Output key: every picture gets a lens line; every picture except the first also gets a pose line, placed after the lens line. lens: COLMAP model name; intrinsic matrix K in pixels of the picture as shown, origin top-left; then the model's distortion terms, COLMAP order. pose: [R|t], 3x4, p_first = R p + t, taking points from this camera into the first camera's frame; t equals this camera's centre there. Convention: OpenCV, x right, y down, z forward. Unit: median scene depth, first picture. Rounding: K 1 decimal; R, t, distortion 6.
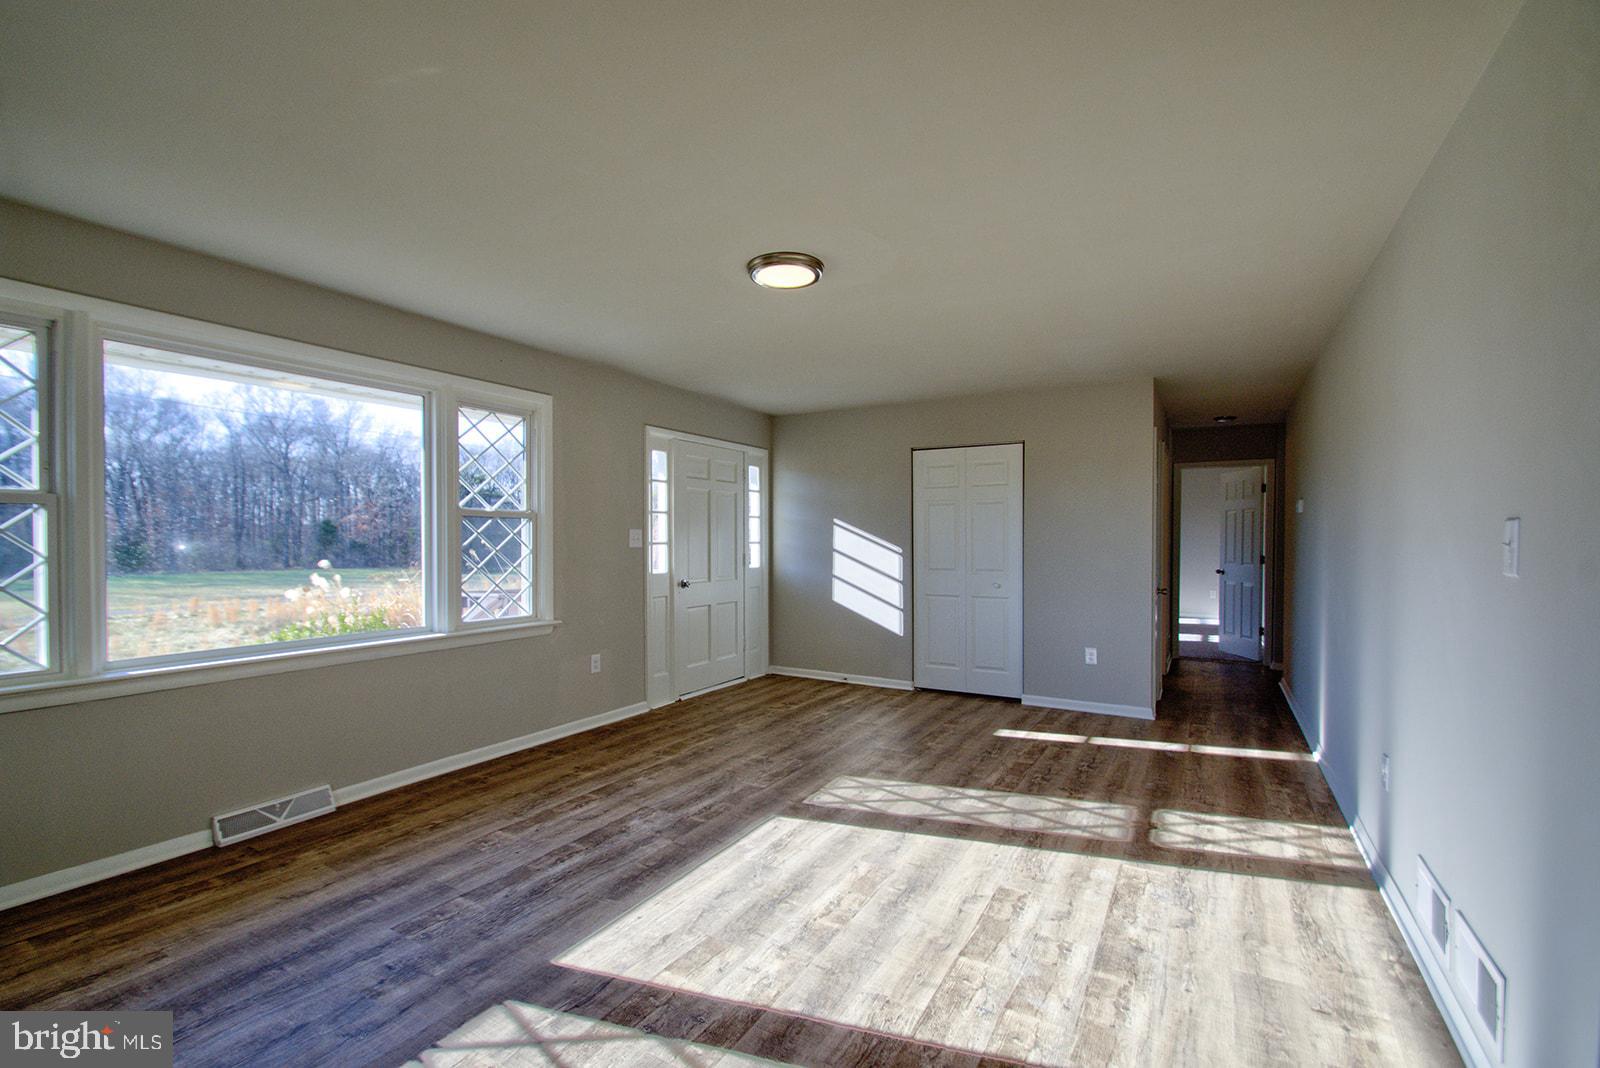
lens RADIAL K [[707.9, 0, 776.7], [0, 707.9, 548.7], [0, 0, 1]] dist [0.003857, -0.010300]
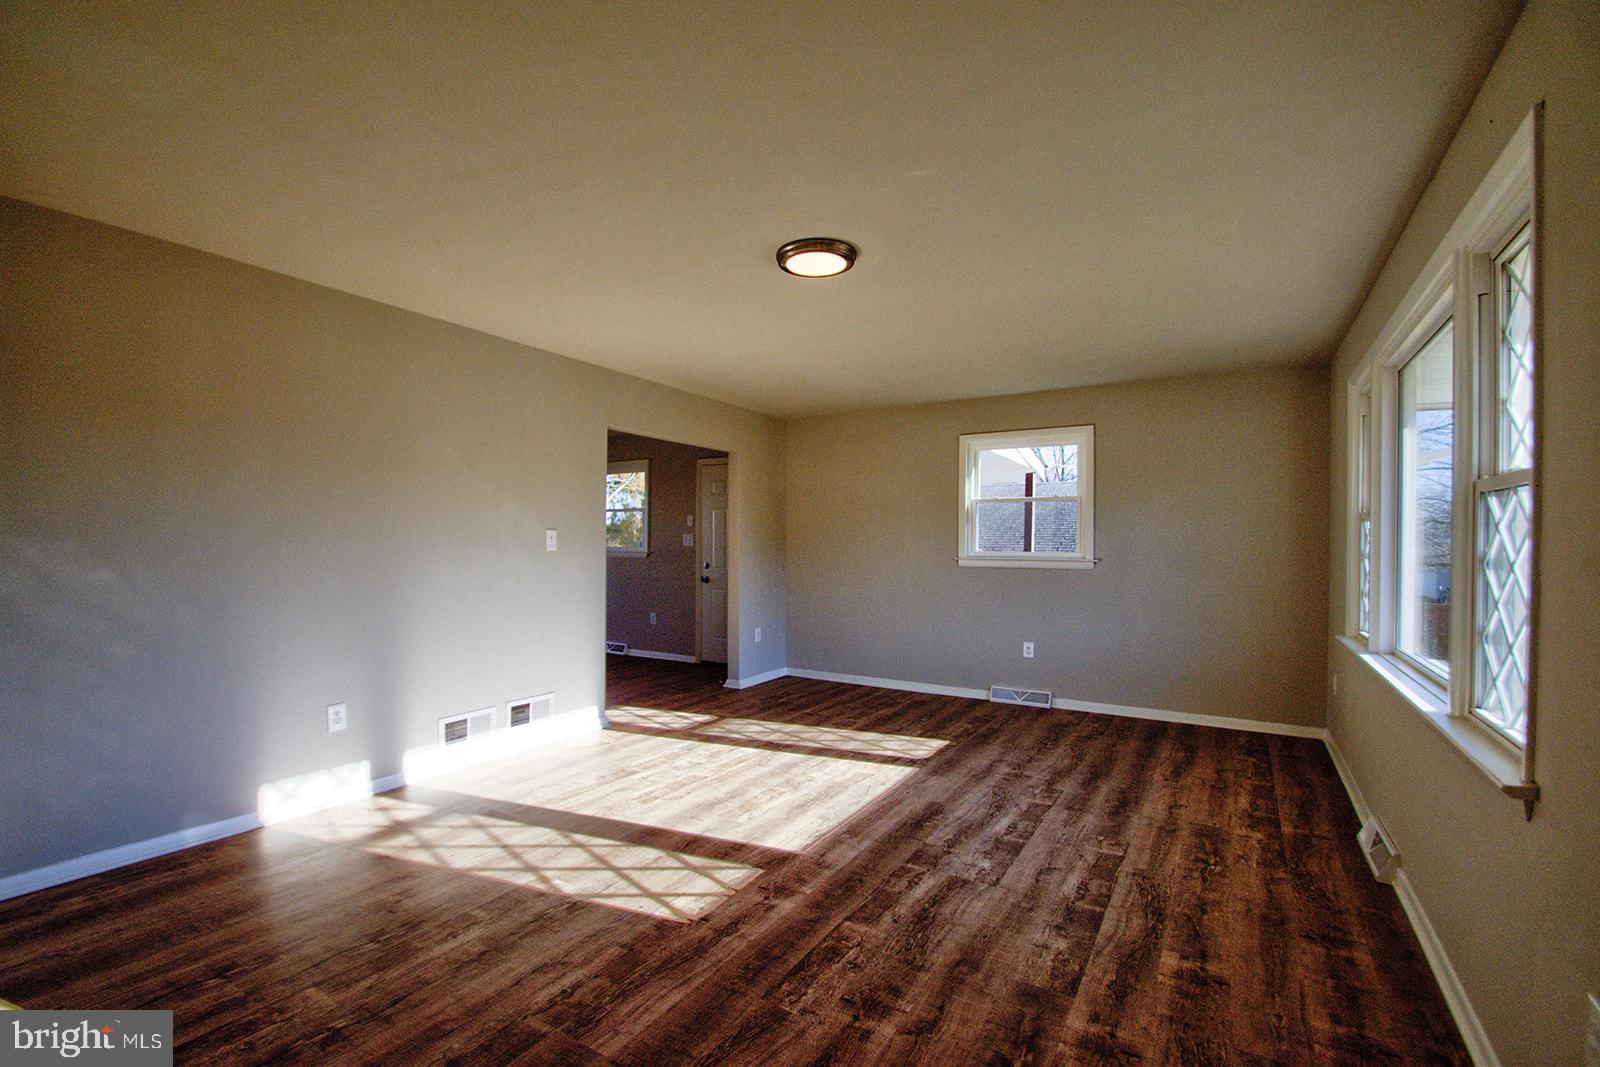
lens RADIAL K [[707.9, 0, 776.7], [0, 707.9, 548.2], [0, 0, 1]] dist [0.003857, -0.010300]
pose [[-0.999673, -0.008267, 0.024198, 0.037366], [-0.007783, 0.999769, 0.020024, -0.016136], [-0.024358, 0.019829, -0.999507, 1.874478]]
